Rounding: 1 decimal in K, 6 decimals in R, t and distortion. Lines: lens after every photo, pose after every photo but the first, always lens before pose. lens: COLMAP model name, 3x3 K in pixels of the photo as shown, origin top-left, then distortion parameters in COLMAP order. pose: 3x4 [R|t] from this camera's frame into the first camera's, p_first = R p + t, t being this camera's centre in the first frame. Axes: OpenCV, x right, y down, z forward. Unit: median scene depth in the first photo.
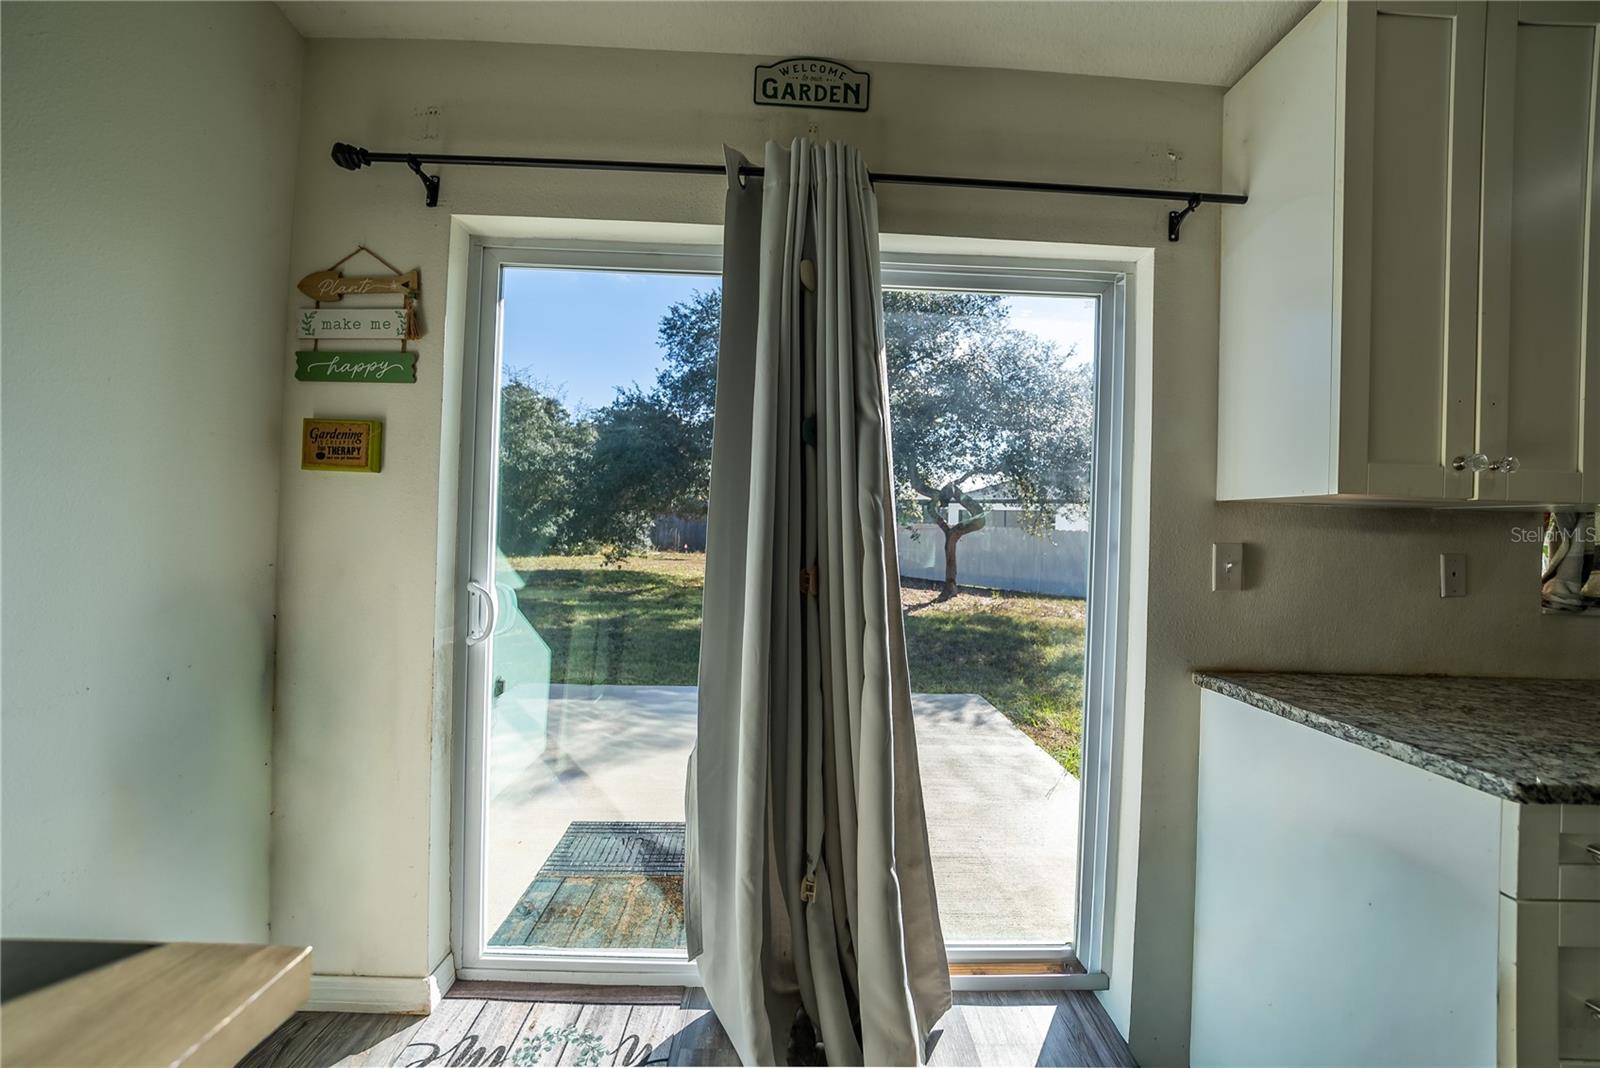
lens RADIAL K [[572.3, 0, 807.0], [0, 572.3, 525.9], [0, 0, 1]] dist [-0.031217, 0.005470]
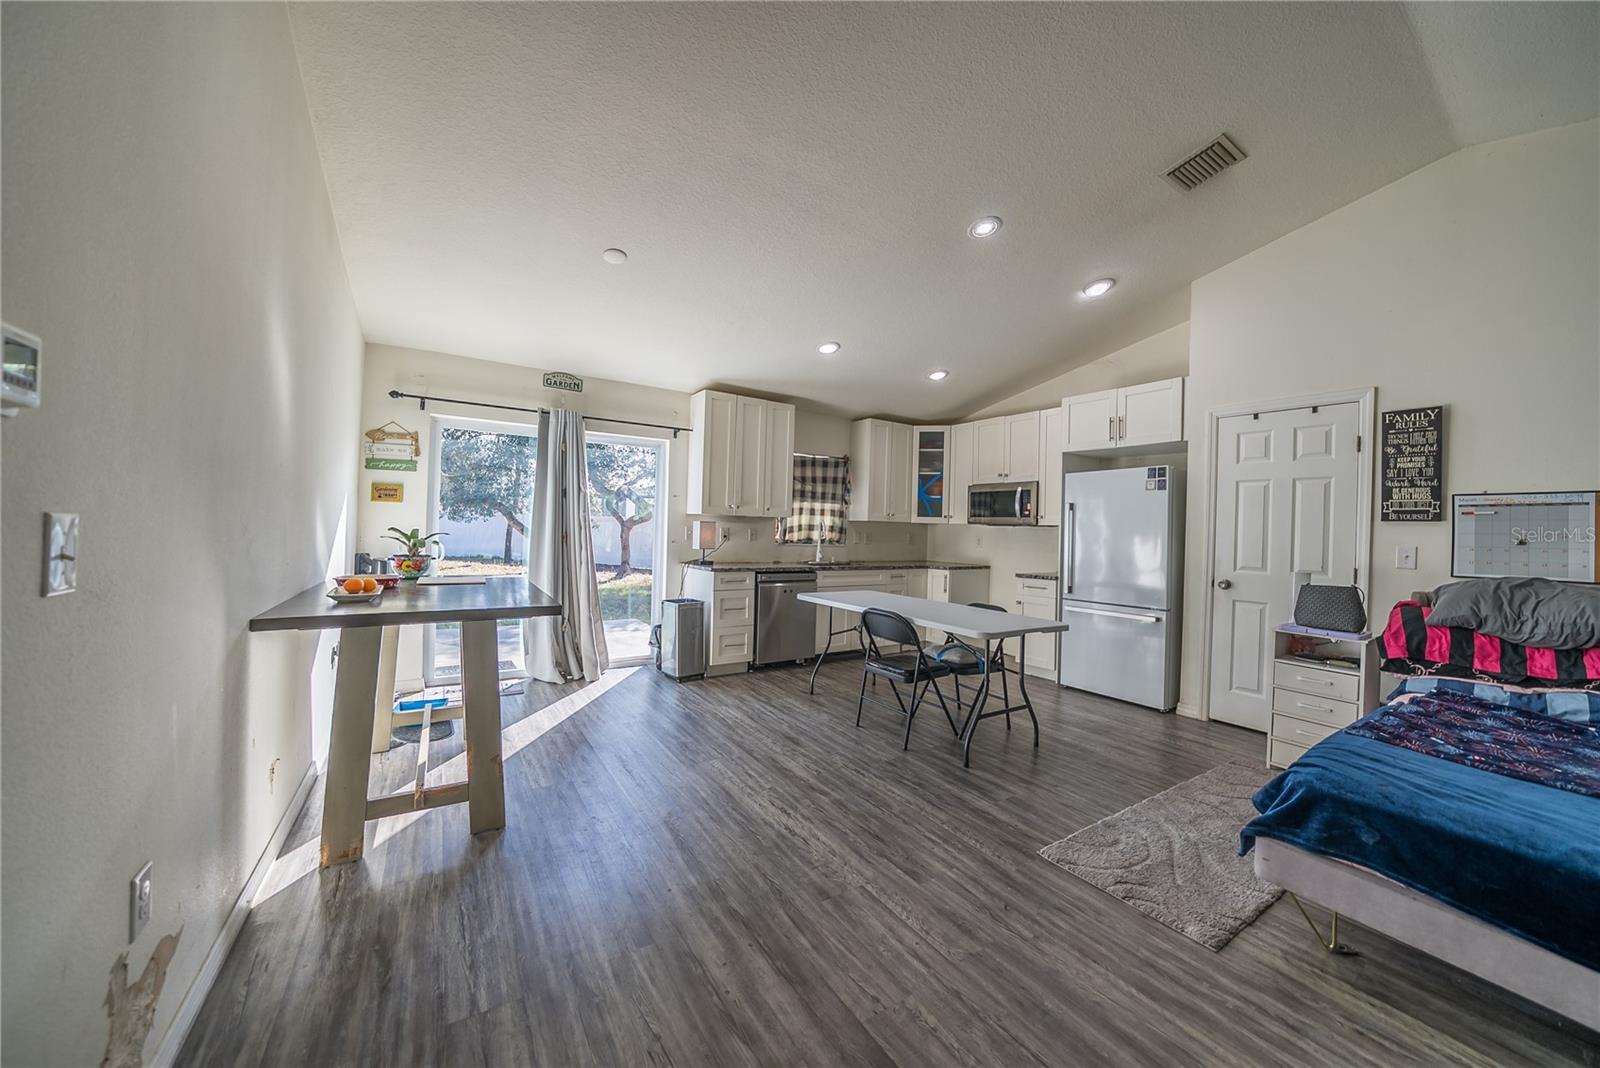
lens RADIAL K [[572.3, 0, 807.0], [0, 572.3, 525.9], [0, 0, 1]] dist [-0.031217, 0.005470]
pose [[0.855703, -0.006599, 0.517425, -0.480964], [-0.000978, 0.999896, 0.014369, -0.021570], [-0.517466, -0.012802, 0.855608, -2.475104]]
